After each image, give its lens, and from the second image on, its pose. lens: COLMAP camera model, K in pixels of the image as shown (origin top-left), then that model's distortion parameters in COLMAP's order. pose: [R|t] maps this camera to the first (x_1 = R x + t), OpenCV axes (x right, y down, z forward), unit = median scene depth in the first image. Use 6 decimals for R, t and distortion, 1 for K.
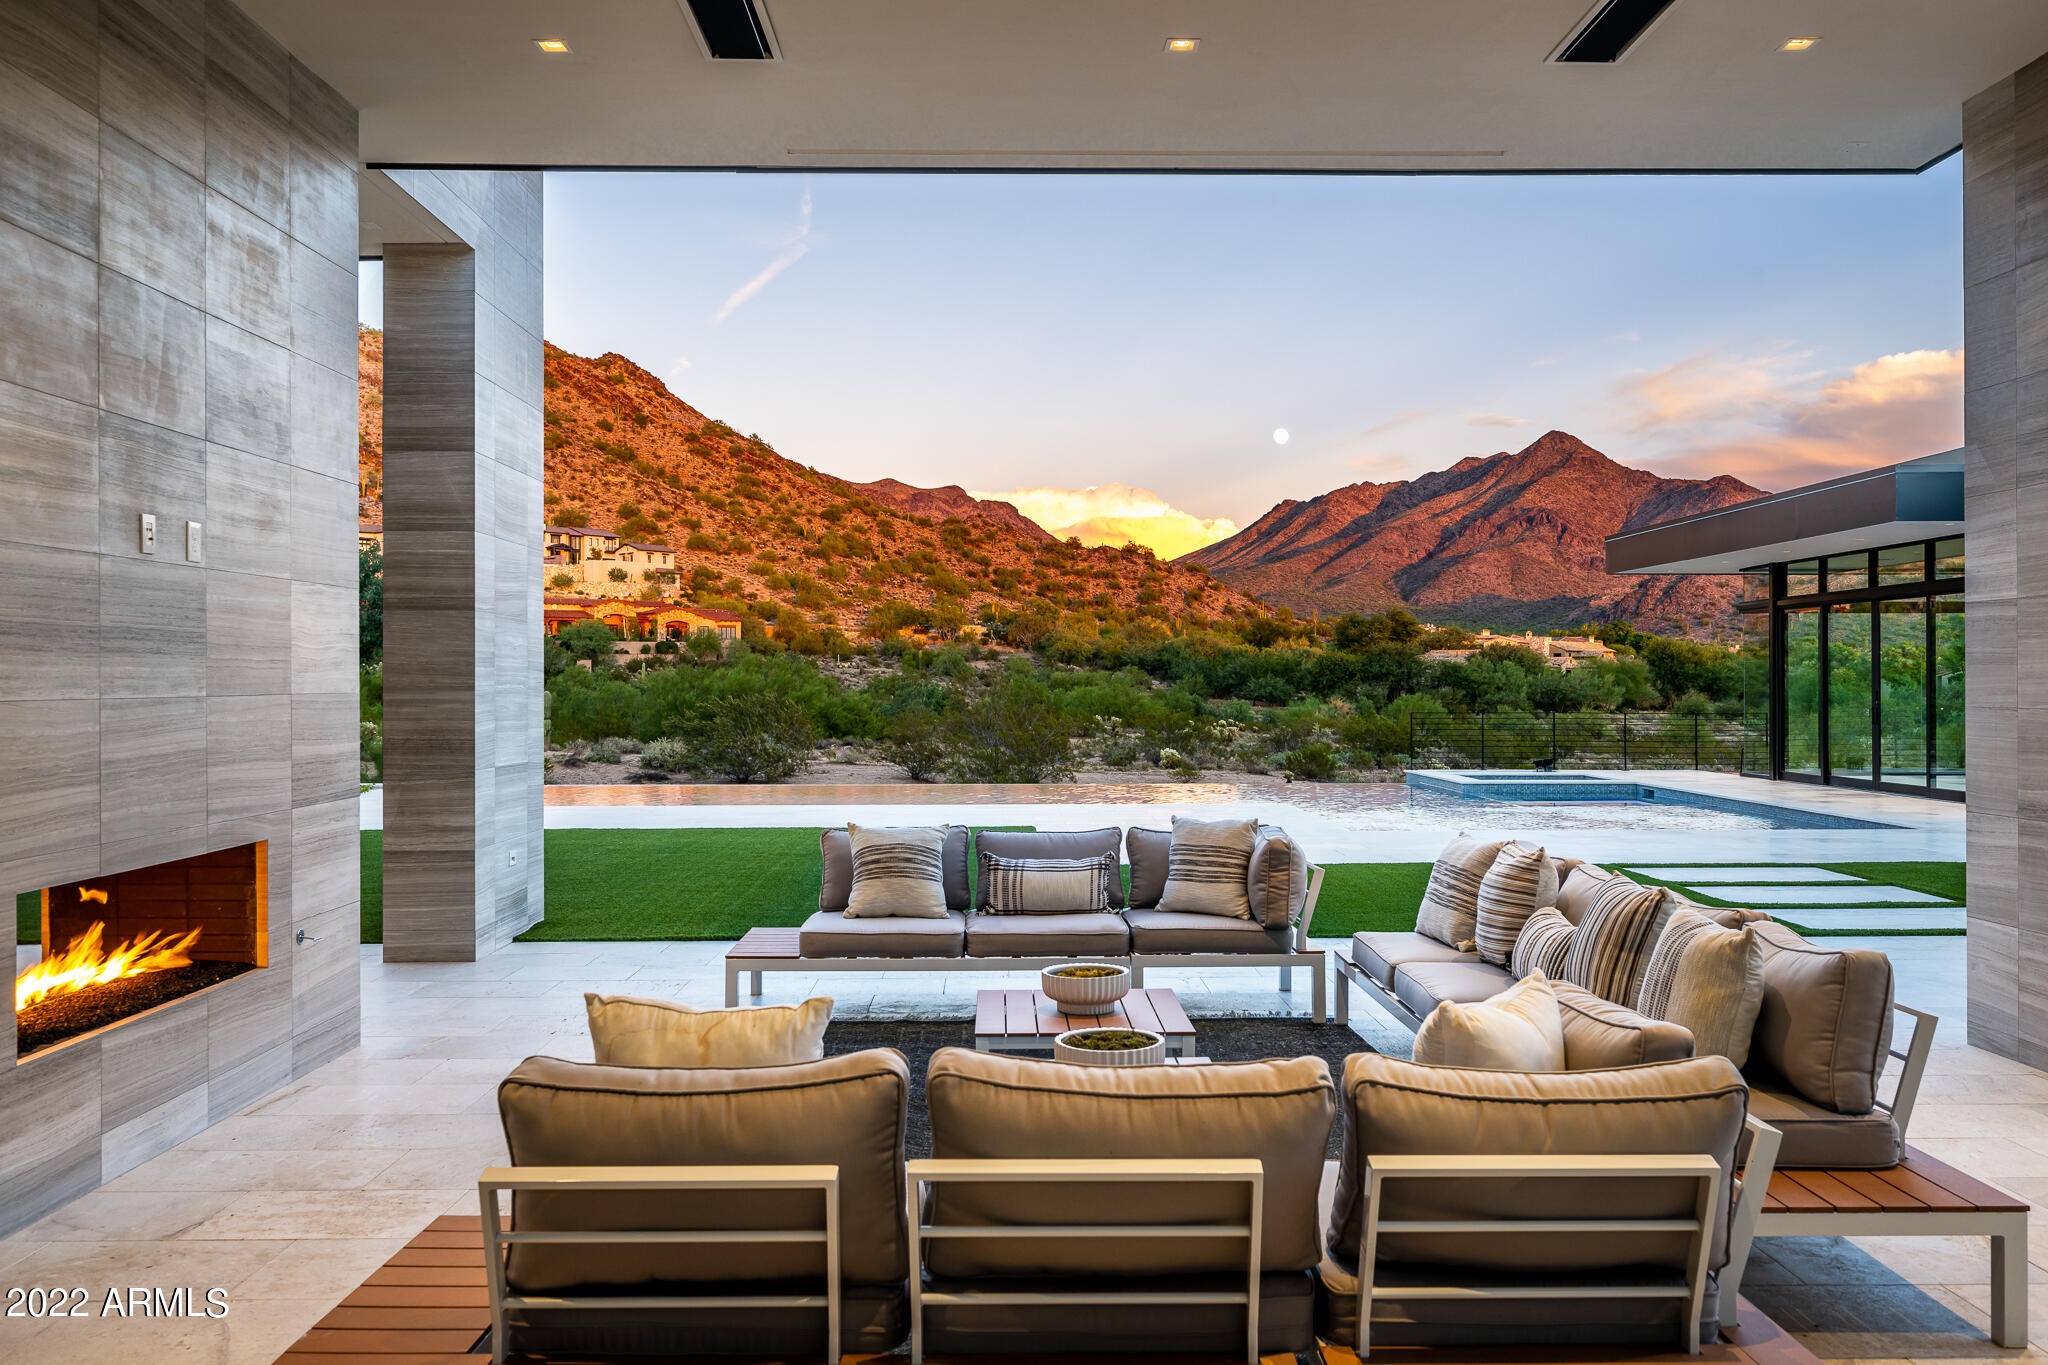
lens RADIAL K [[1638.8, 0, 1024.0], [0, 1638.8, 682.5], [0, 0, 1]] dist [-0.001580, 0.000881]
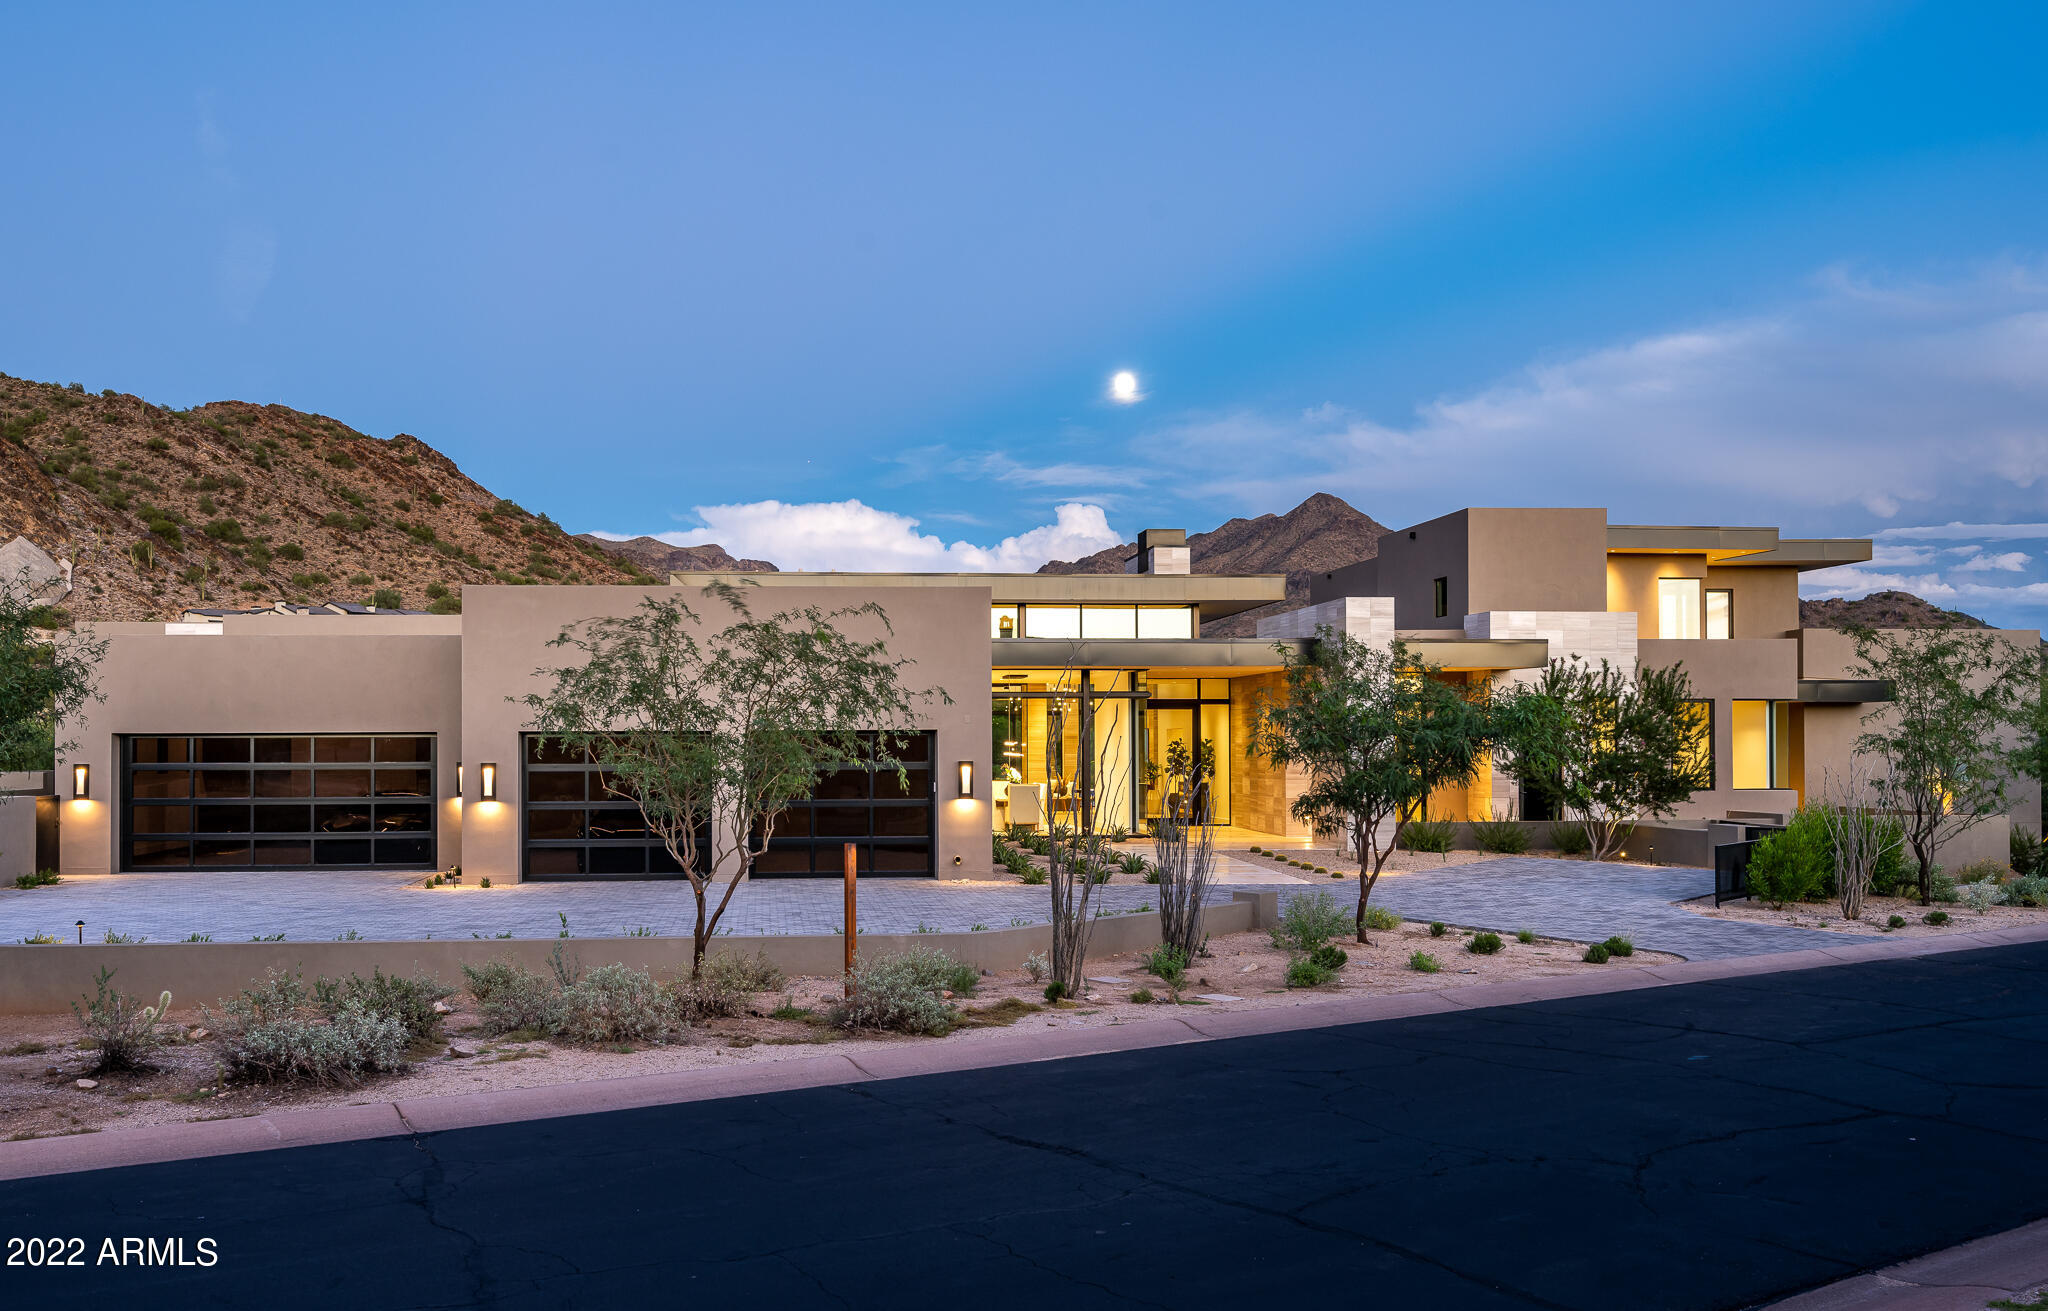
lens RADIAL K [[1715.5, 0, 913.0], [0, 1715.5, 658.4], [0, 0, 1]] dist [0.004300, 0.001200]
pose [[0.997136, 0.002540, 0.075581, -0.011945], [0.001379, 0.998659, -0.051747, -0.000900], [-0.075611, 0.051703, 0.995796, -0.131271]]
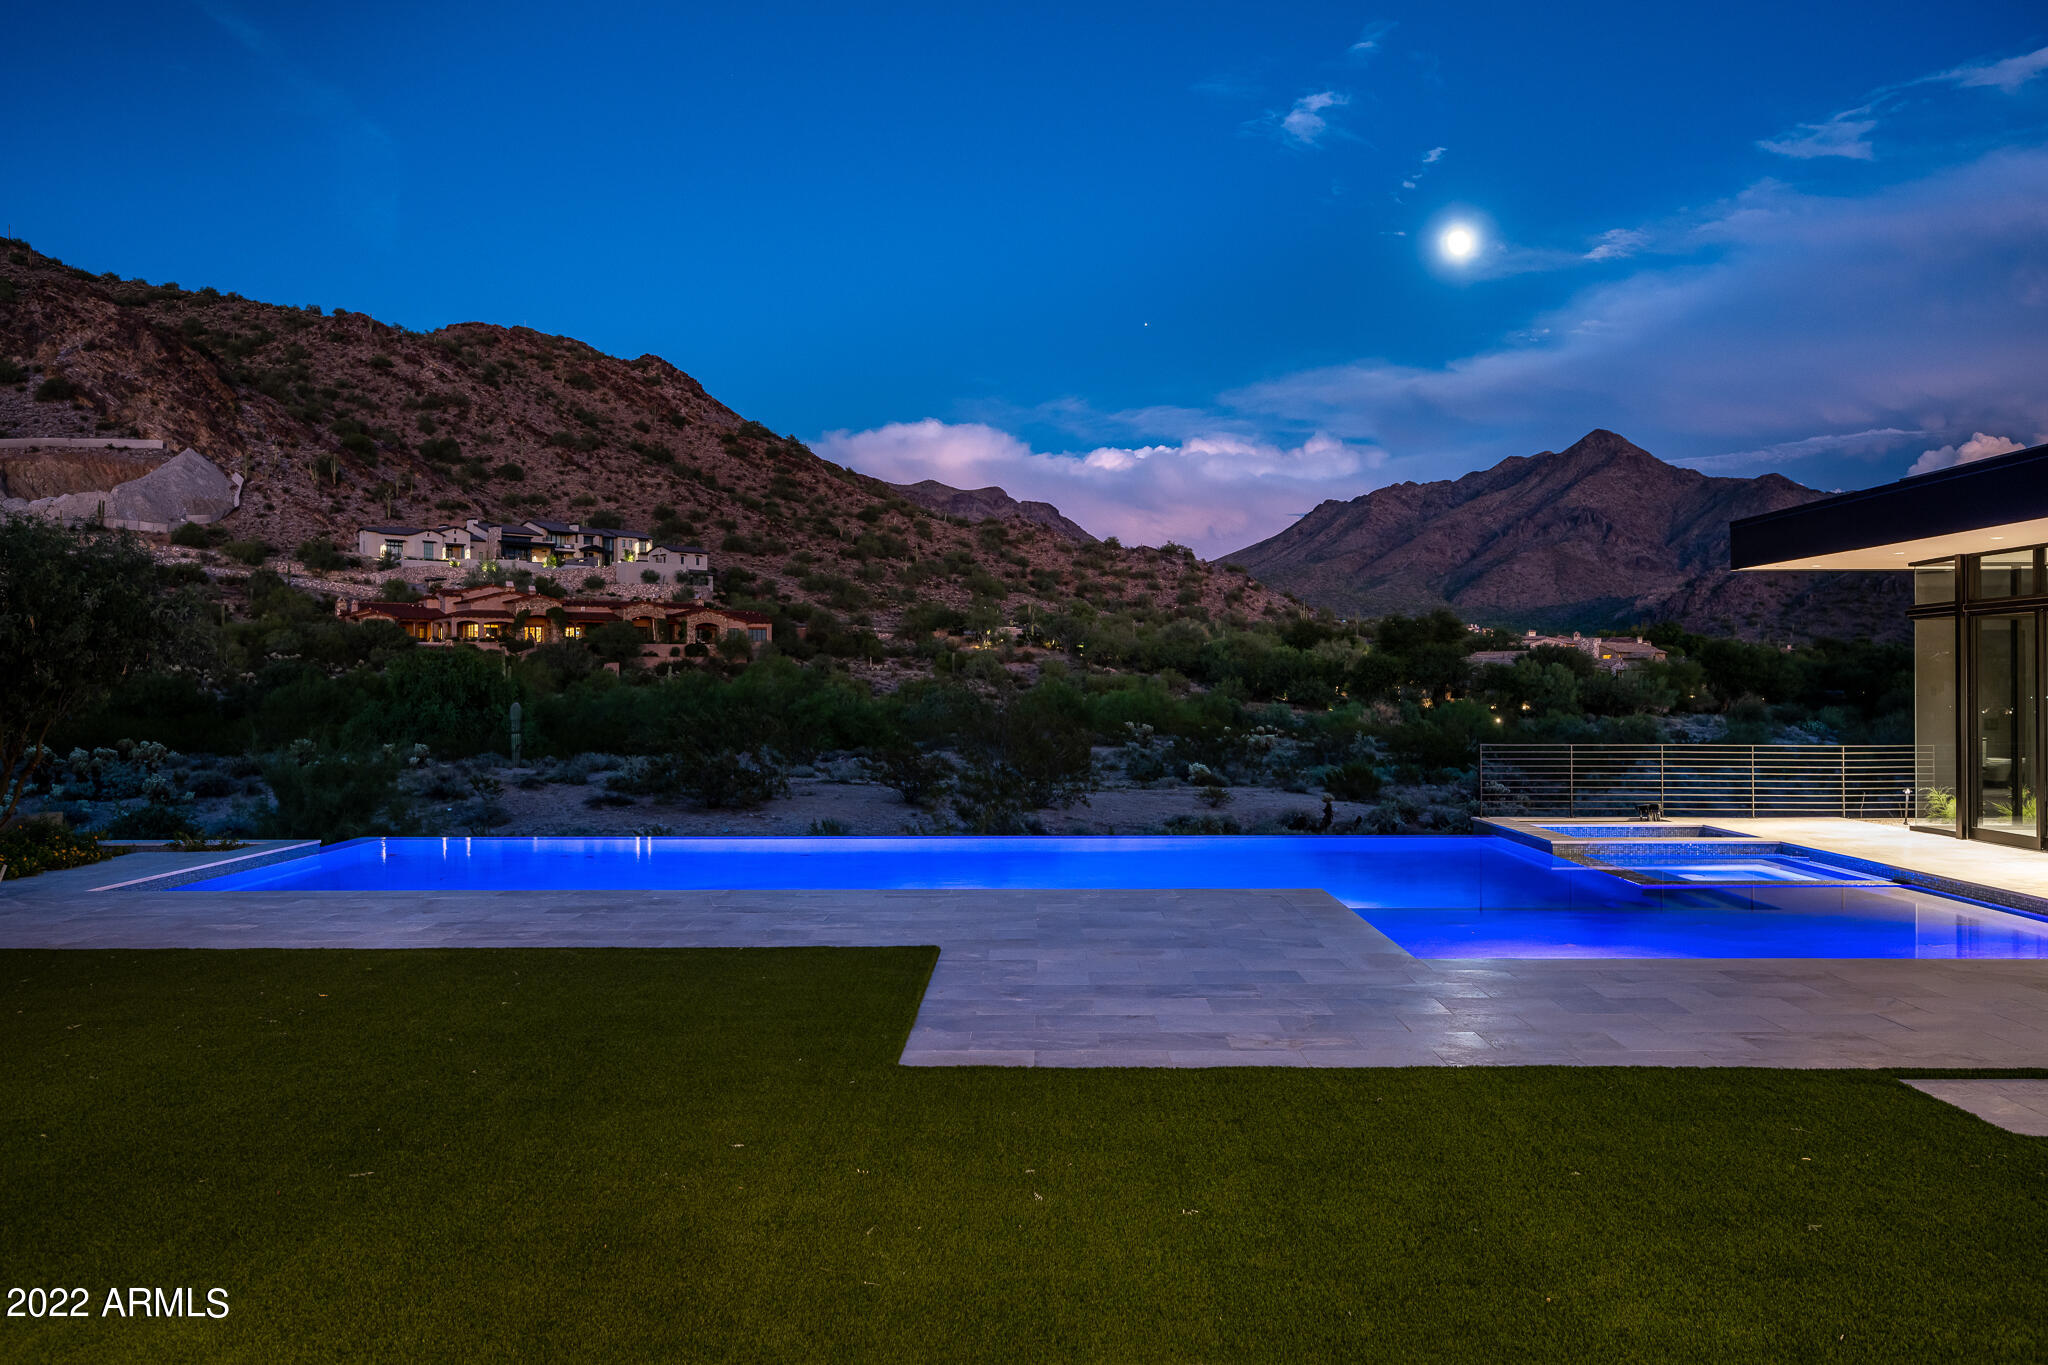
lens RADIAL K [[1635.3, 0, 1024.0], [0, 1635.3, 682.5], [0, 0, 1]] dist [-0.001710, 0.002131]
pose [[0.999682, -0.000677, -0.025189, 0.001970], [0.000667, 1.000000, -0.000420, -0.000651], [0.025190, 0.000403, 0.999683, 0.011493]]
